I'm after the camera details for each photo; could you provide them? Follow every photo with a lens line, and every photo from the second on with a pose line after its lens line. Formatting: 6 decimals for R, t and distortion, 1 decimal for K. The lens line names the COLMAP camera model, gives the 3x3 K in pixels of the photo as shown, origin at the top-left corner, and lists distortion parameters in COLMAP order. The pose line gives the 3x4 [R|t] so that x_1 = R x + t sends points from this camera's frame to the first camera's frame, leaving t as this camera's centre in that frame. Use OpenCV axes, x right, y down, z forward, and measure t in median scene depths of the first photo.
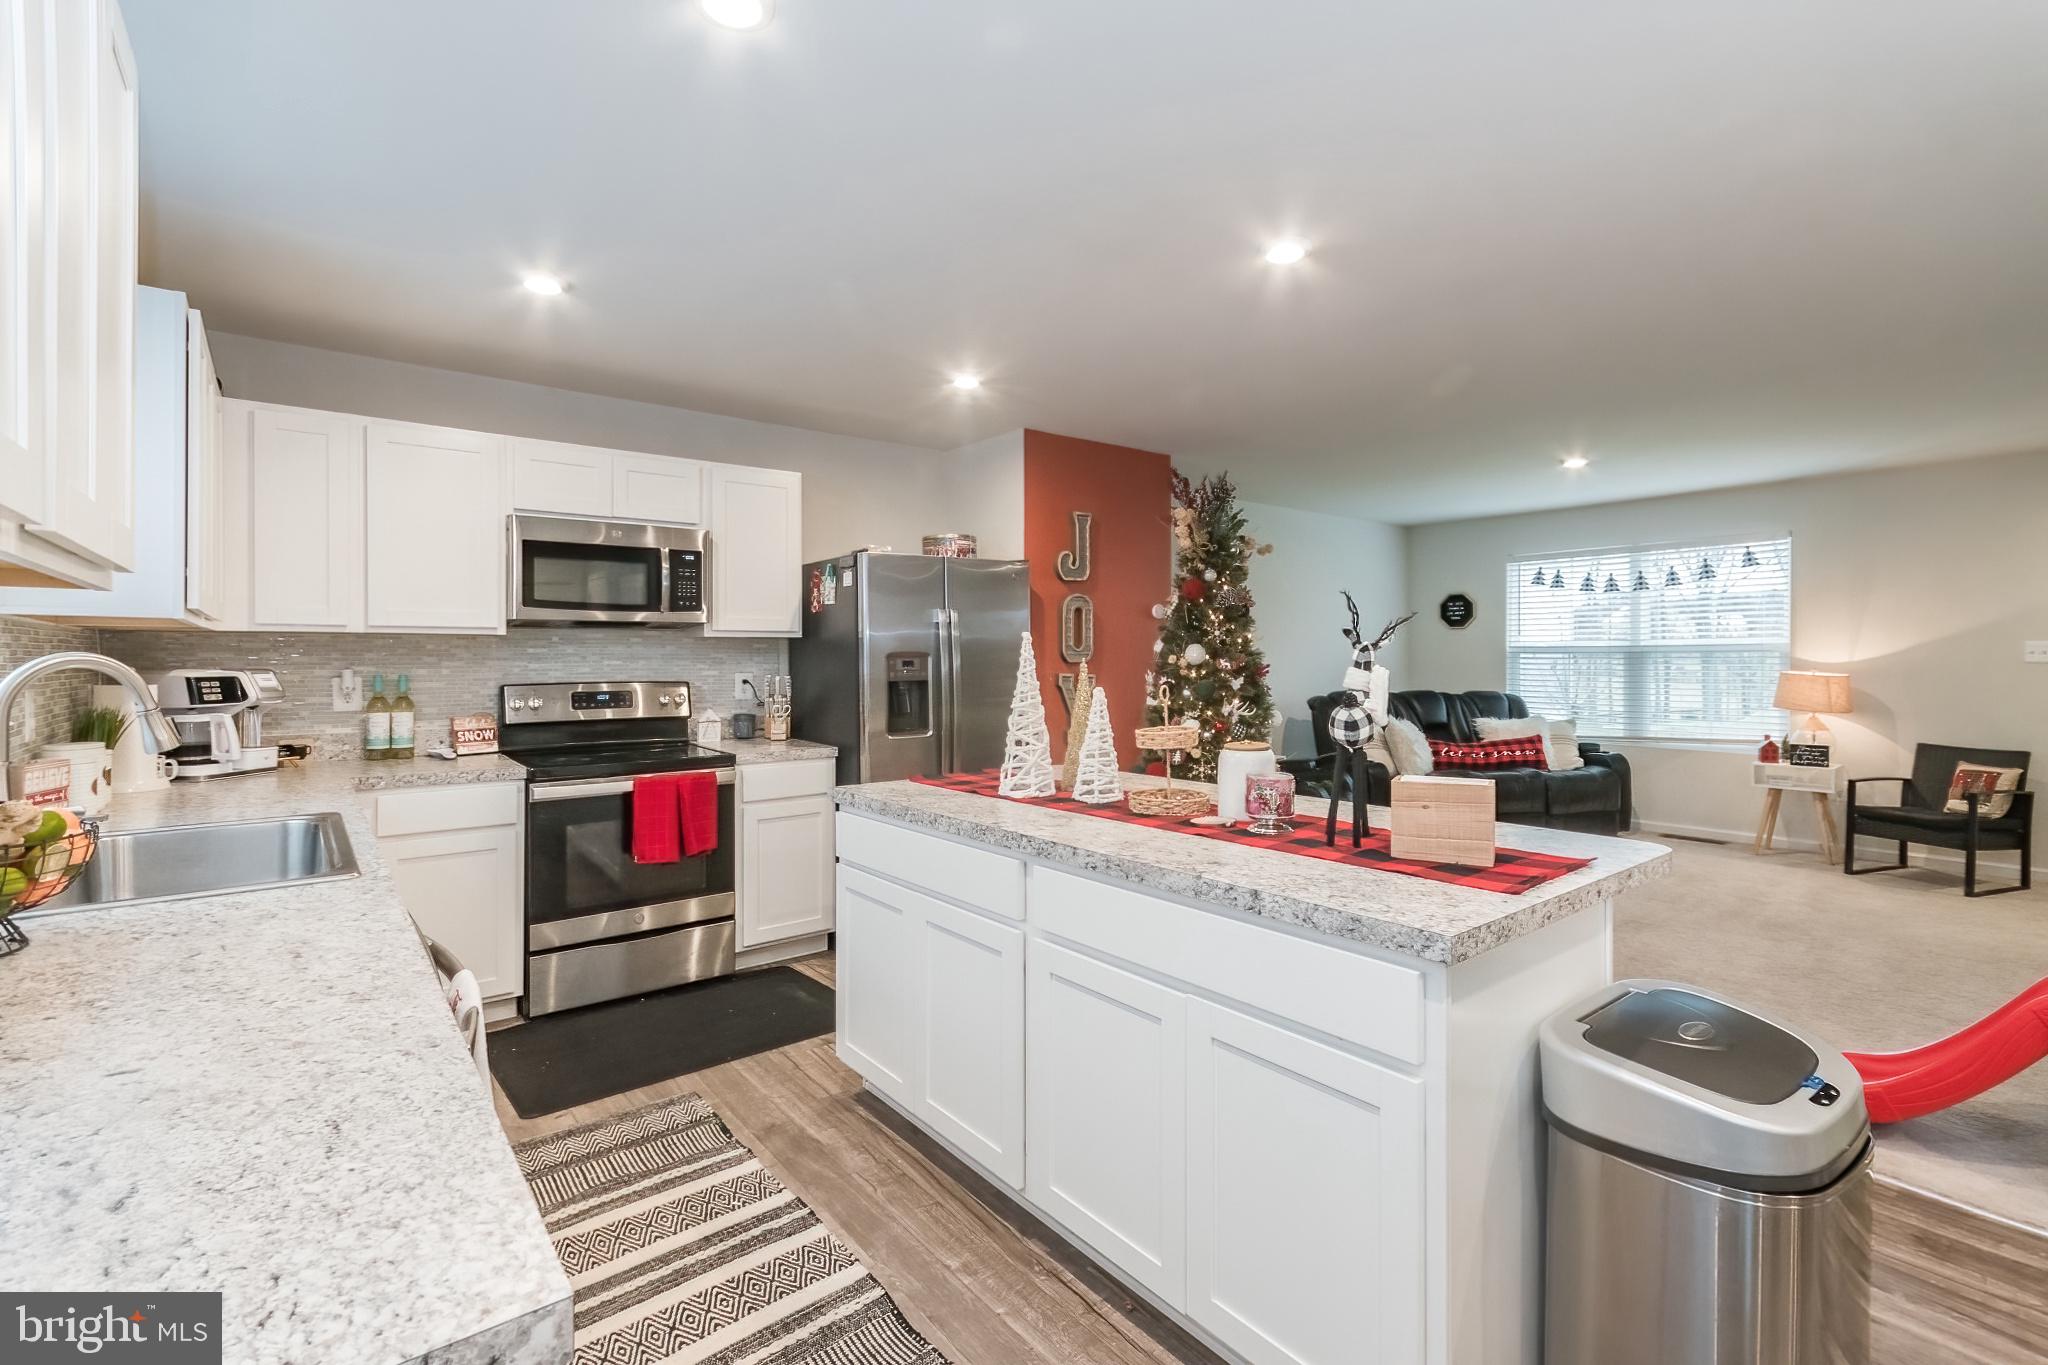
lens RADIAL K [[898.7, 0, 1017.8], [0, 898.7, 665.0], [0, 0, 1]] dist [0.011402, -0.009598]
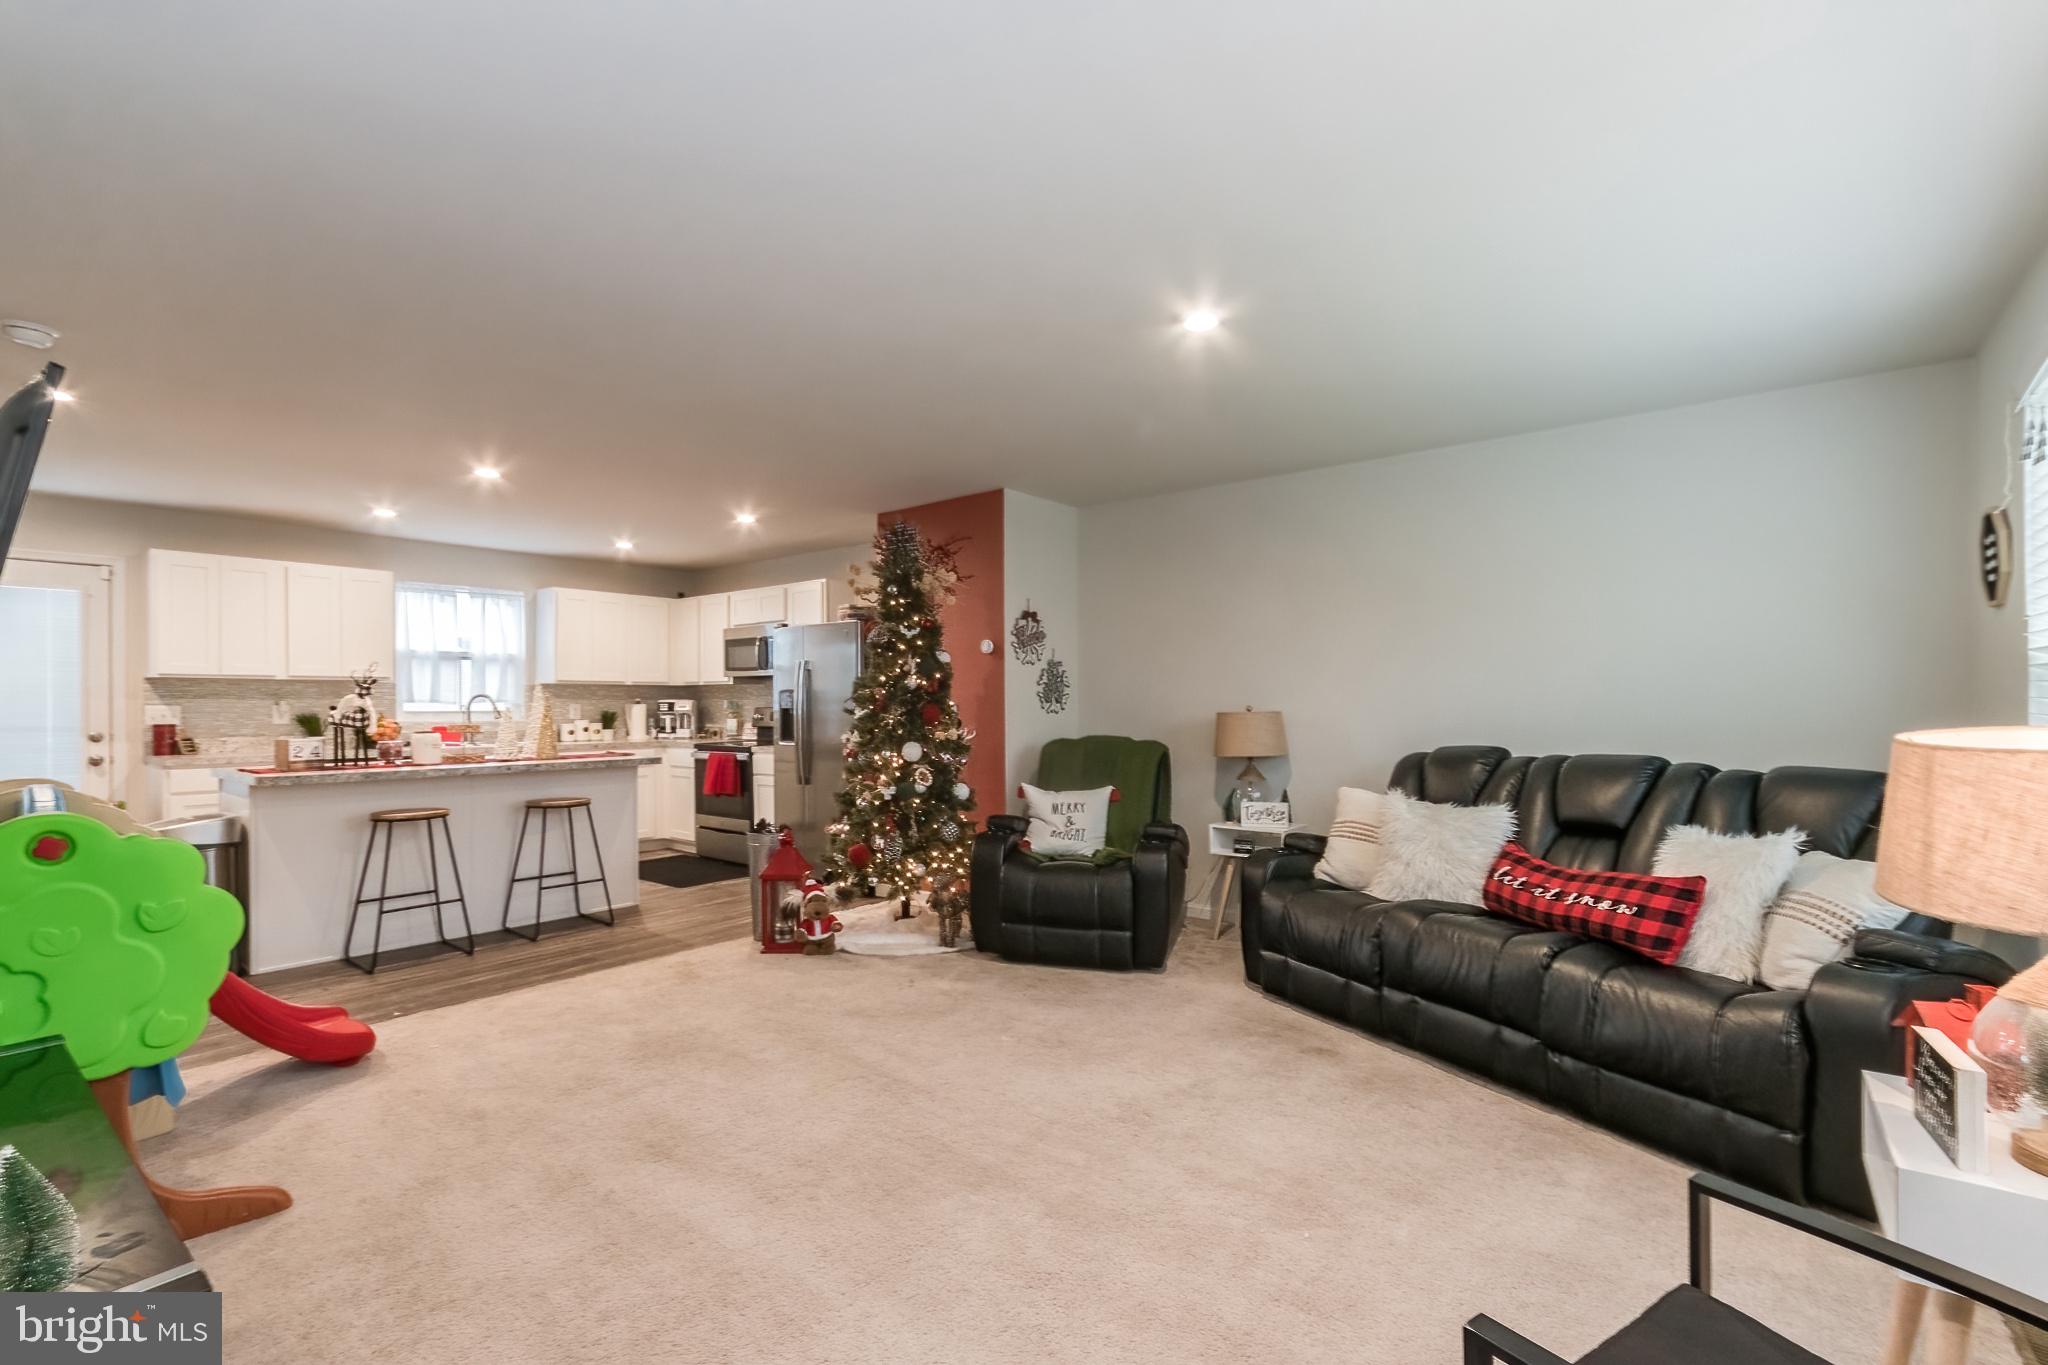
lens RADIAL K [[912.6, 0, 1021.5], [0, 912.6, 709.8], [0, 0, 1]] dist [0.003969, 0.000313]
pose [[0.228729, 0.010492, -0.973434, 1.398265], [-0.004742, 0.999942, 0.009664, 0.002311], [0.973479, 0.002406, 0.228765, 0.959677]]
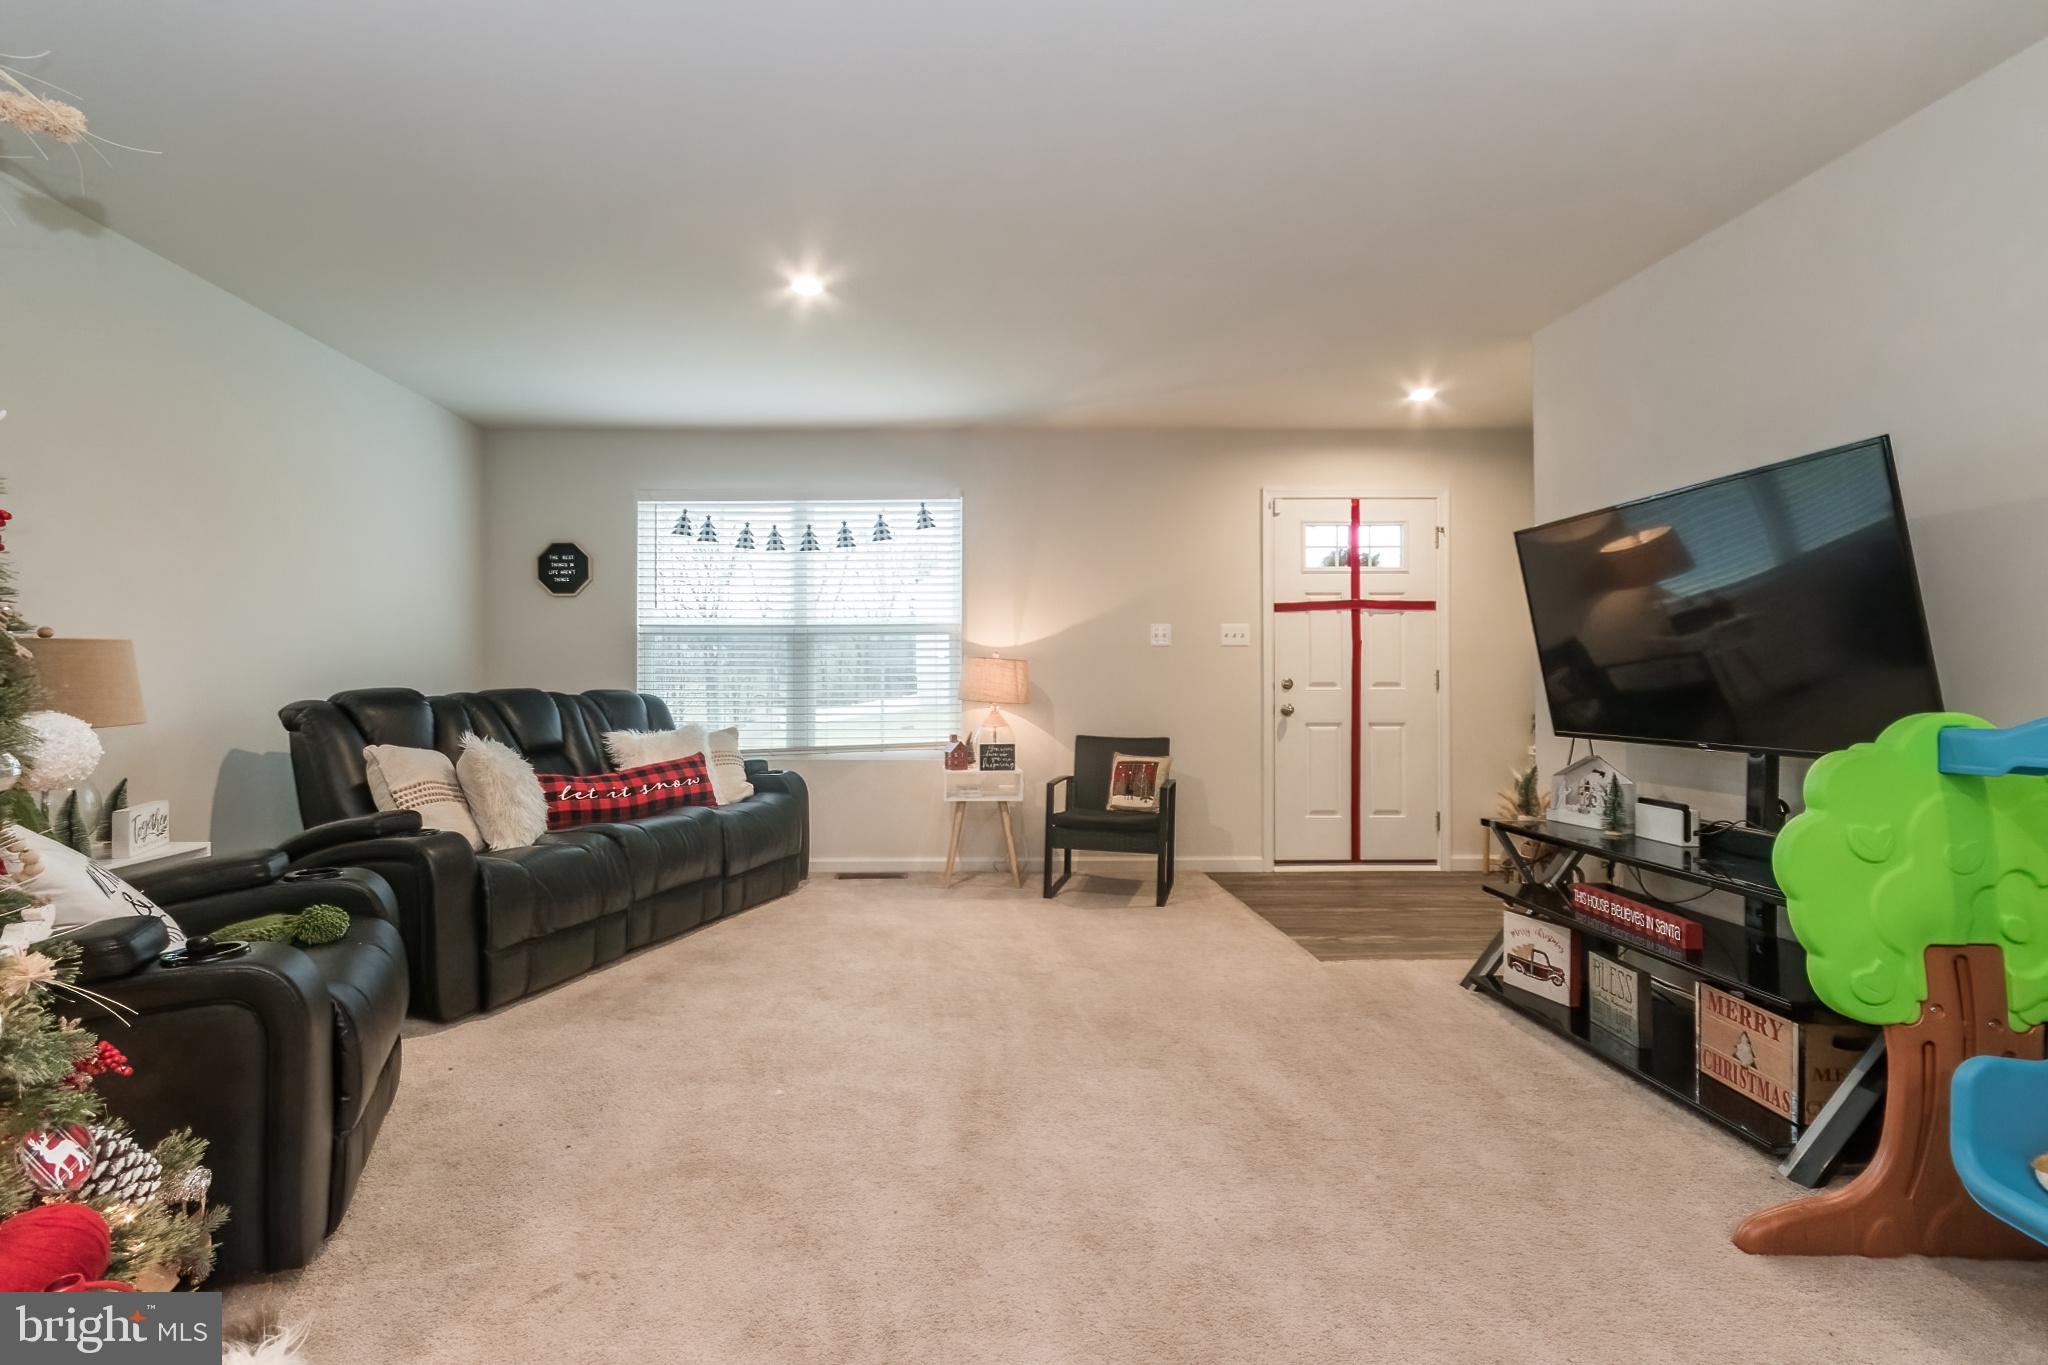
lens RADIAL K [[905.7, 0, 958.2], [0, 905.7, 676.7], [0, 0, 1]] dist [-0.000162, 0.000318]
pose [[0.605270, 0.002750, 0.796015, 0.261752], [0.007512, 0.999930, -0.009166, 0.046101], [-0.795985, 0.011528, 0.605207, 0.703555]]
